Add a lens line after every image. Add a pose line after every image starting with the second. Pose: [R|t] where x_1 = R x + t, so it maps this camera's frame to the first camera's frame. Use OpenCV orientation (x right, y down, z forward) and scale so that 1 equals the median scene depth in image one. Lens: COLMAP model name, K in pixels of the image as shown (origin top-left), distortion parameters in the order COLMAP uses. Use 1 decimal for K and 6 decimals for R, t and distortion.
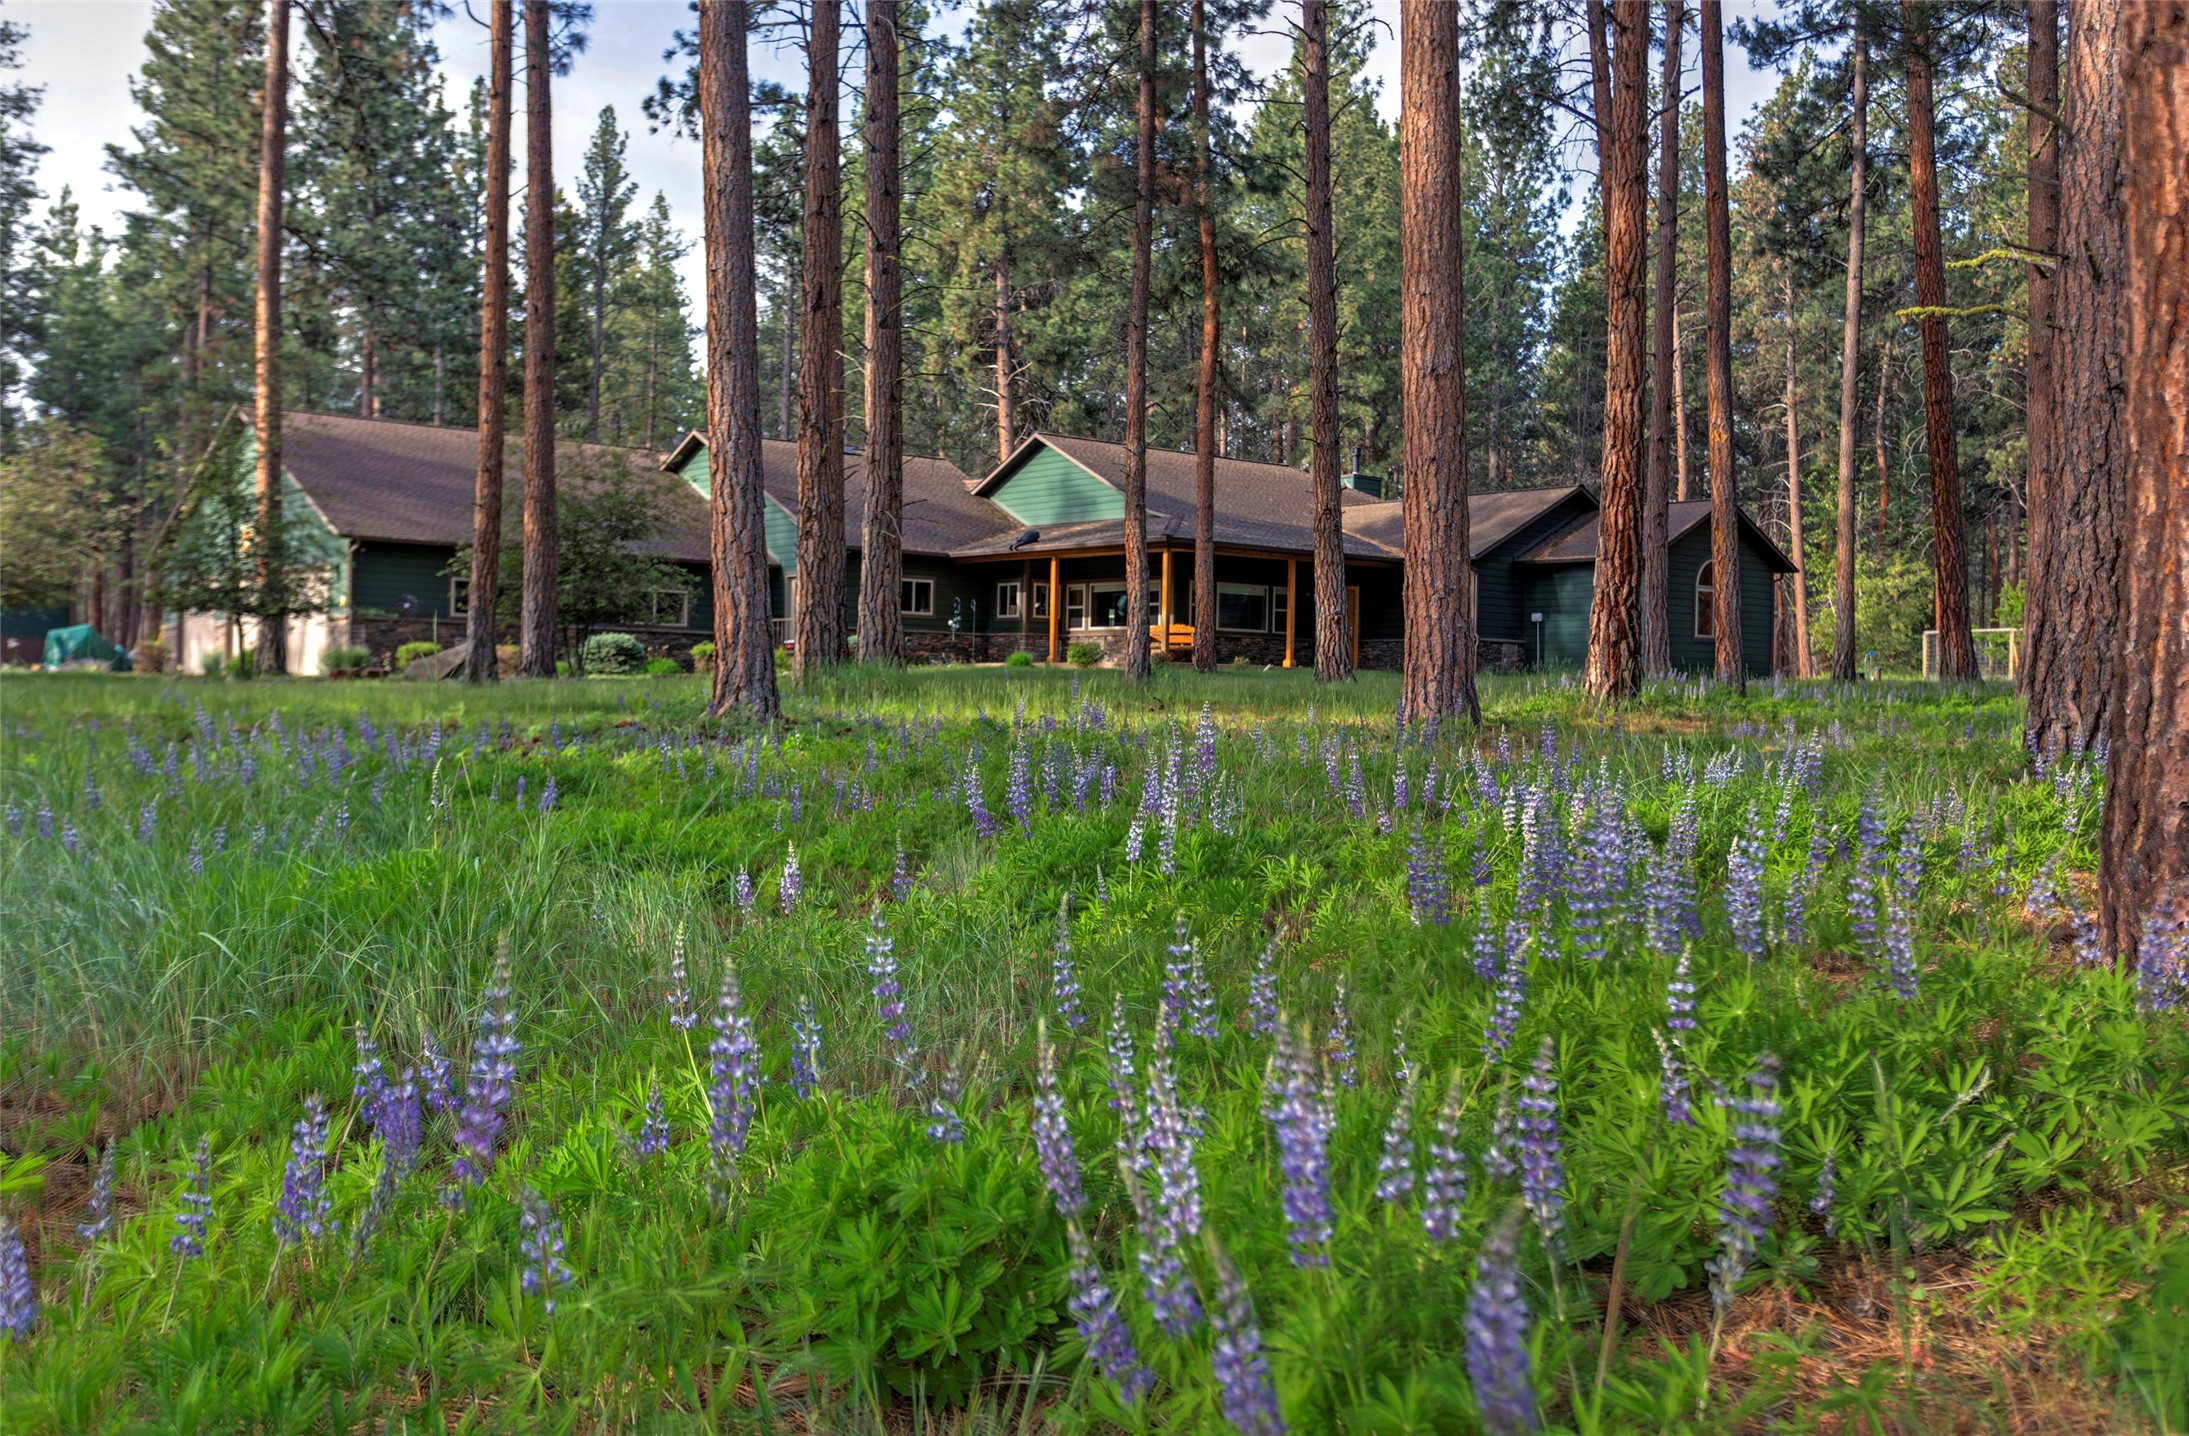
lens RADIAL K [[2038.2, 0, 1102.4], [0, 2038.2, 699.1], [0, 0, 1]] dist [0.012138, 0.001029]
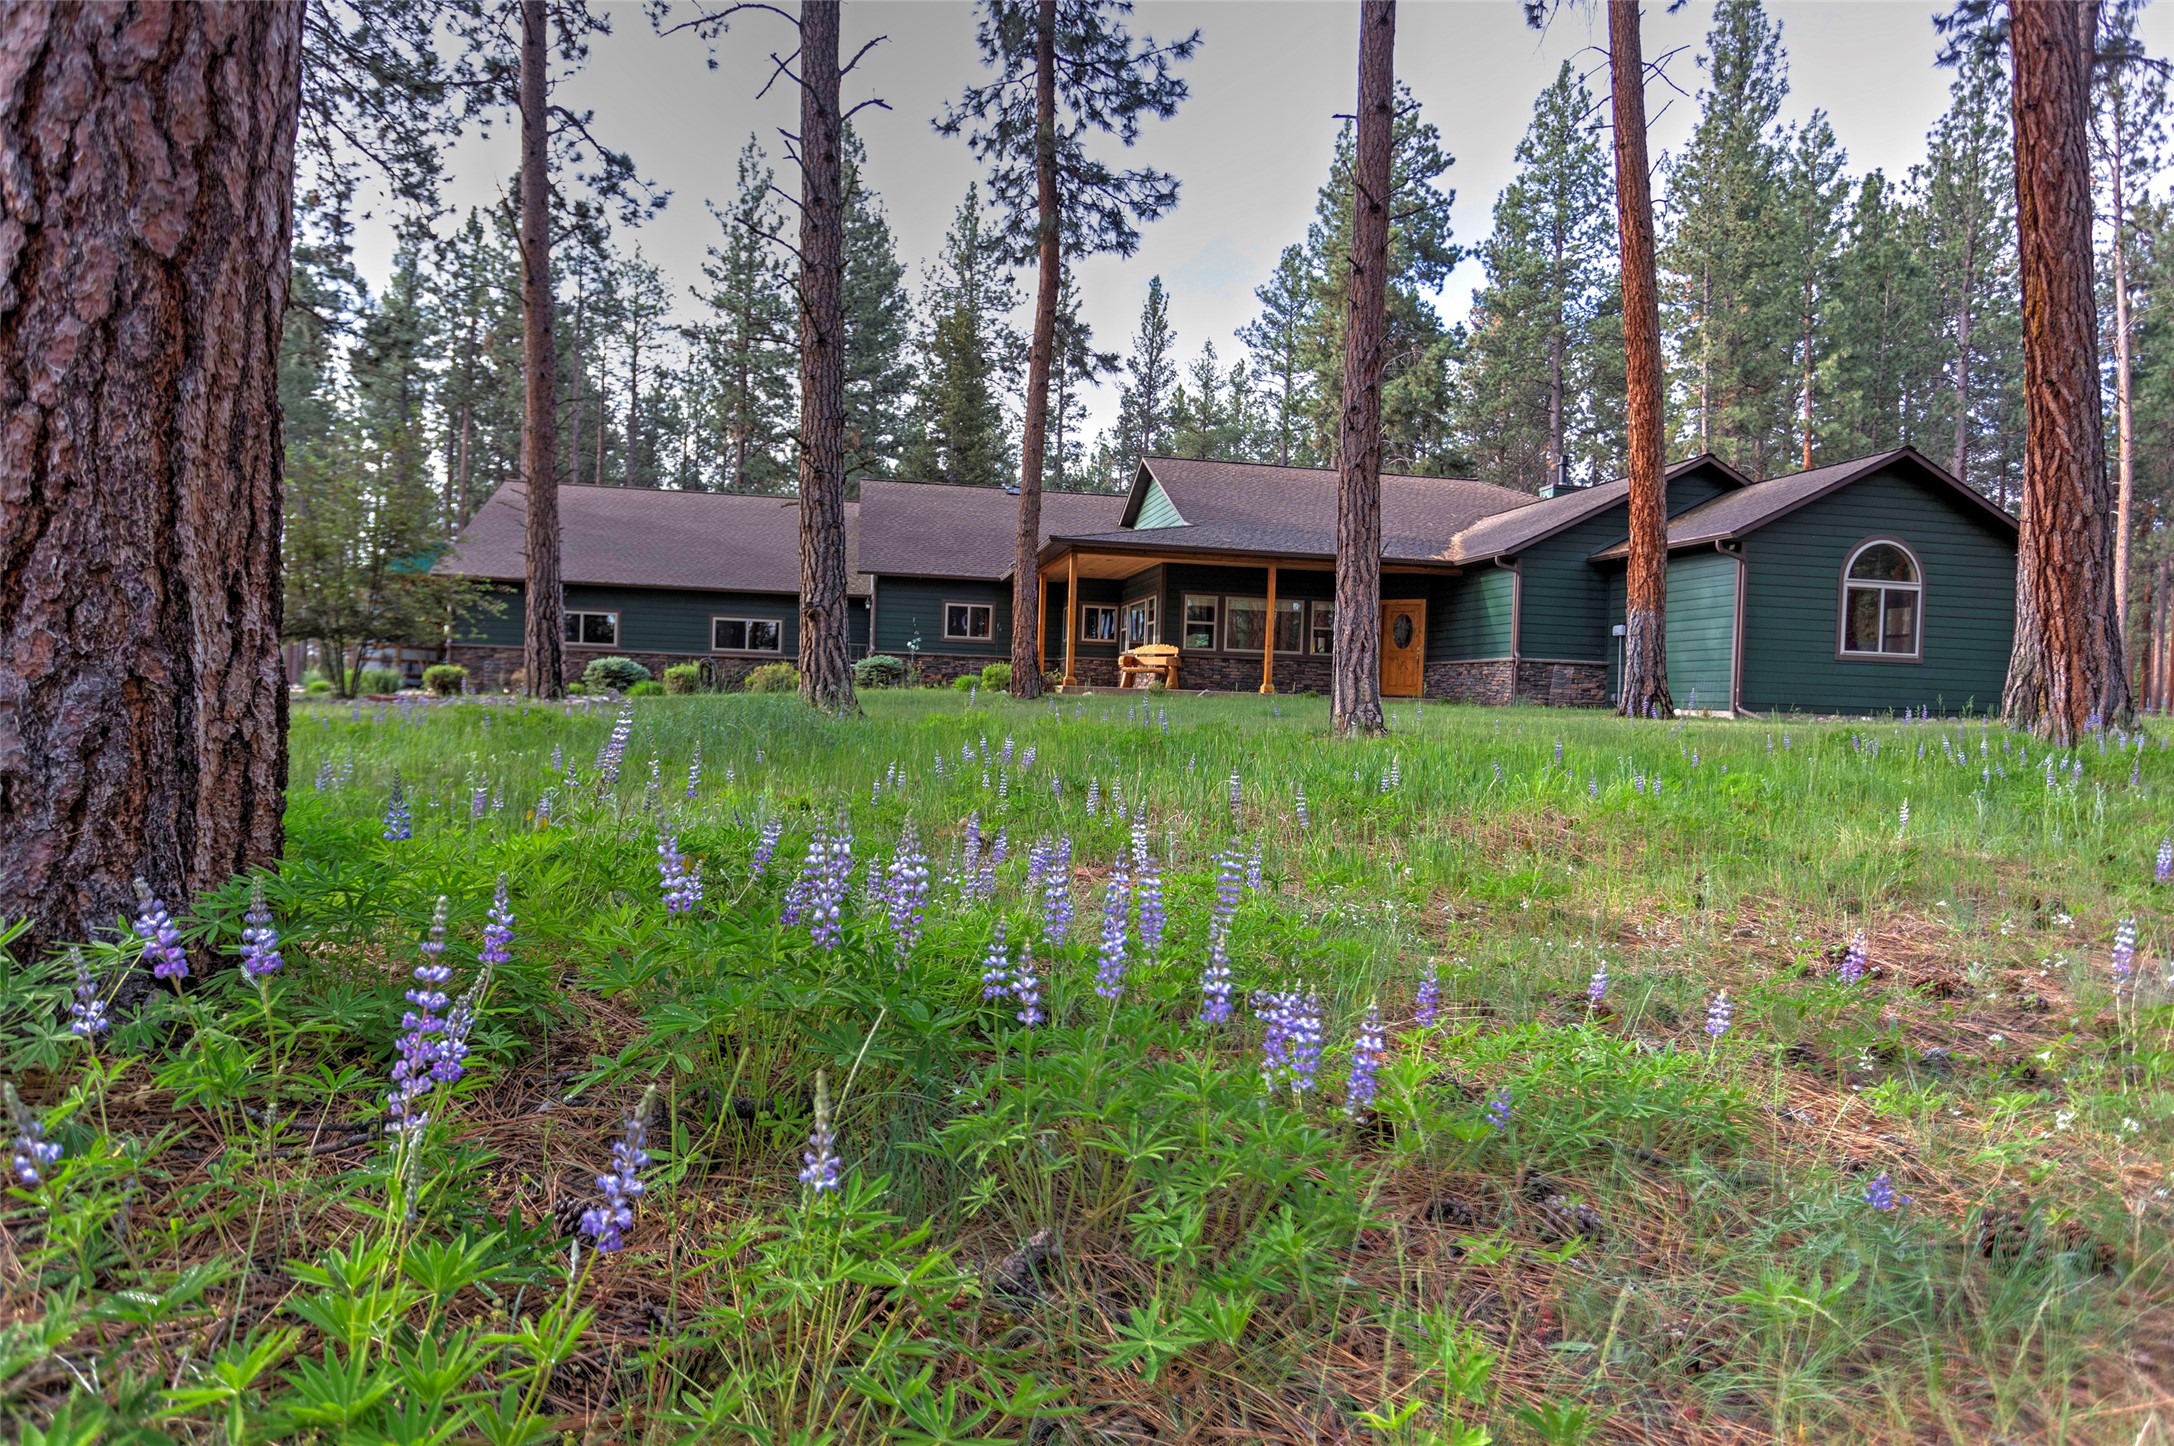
lens RADIAL K [[1270.8, 0, 1087.0], [0, 1270.8, 723.0], [0, 0, 1]] dist [0.002402, 0.001065]
pose [[0.865529, 0.018440, -0.500519, 0.274246], [-0.015641, 0.999830, 0.009788, -0.007055], [0.500615, -0.000643, 0.865670, 0.480924]]
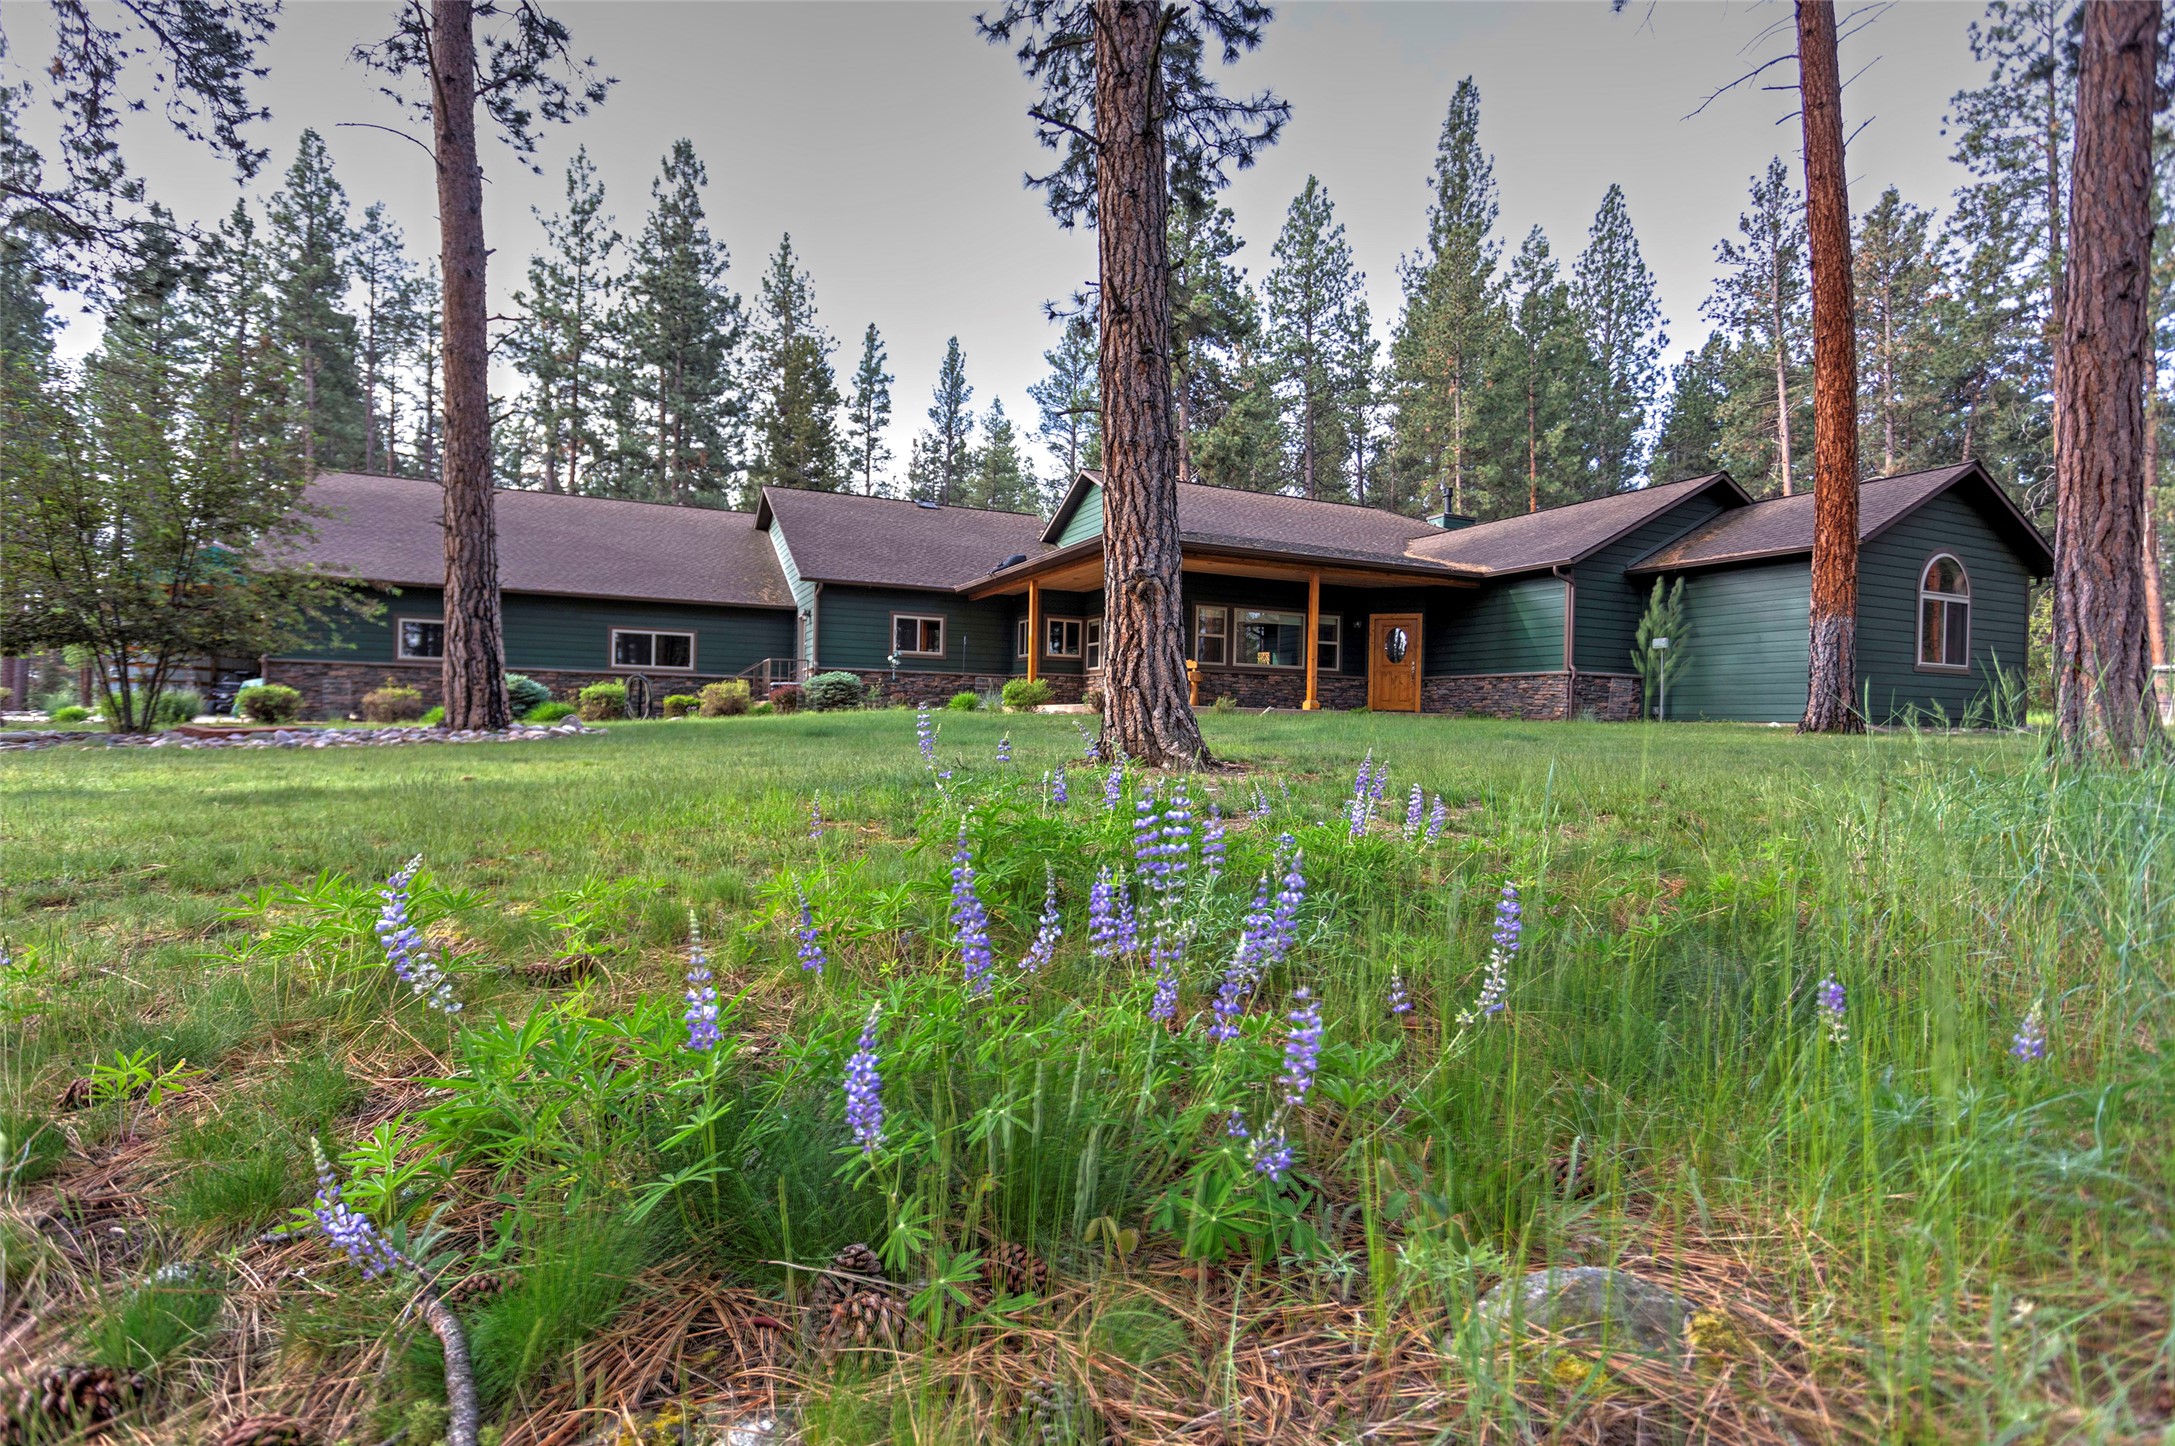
lens RADIAL K [[1030.6, 0, 1078.8], [0, 1030.6, 729.6], [0, 0, 1]] dist [0.005065, -0.000180]
pose [[0.961248, 0.003046, -0.275668, 0.109084], [-0.001509, 0.999982, 0.005786, -0.009804], [0.275681, -0.005146, 0.961235, 0.561229]]
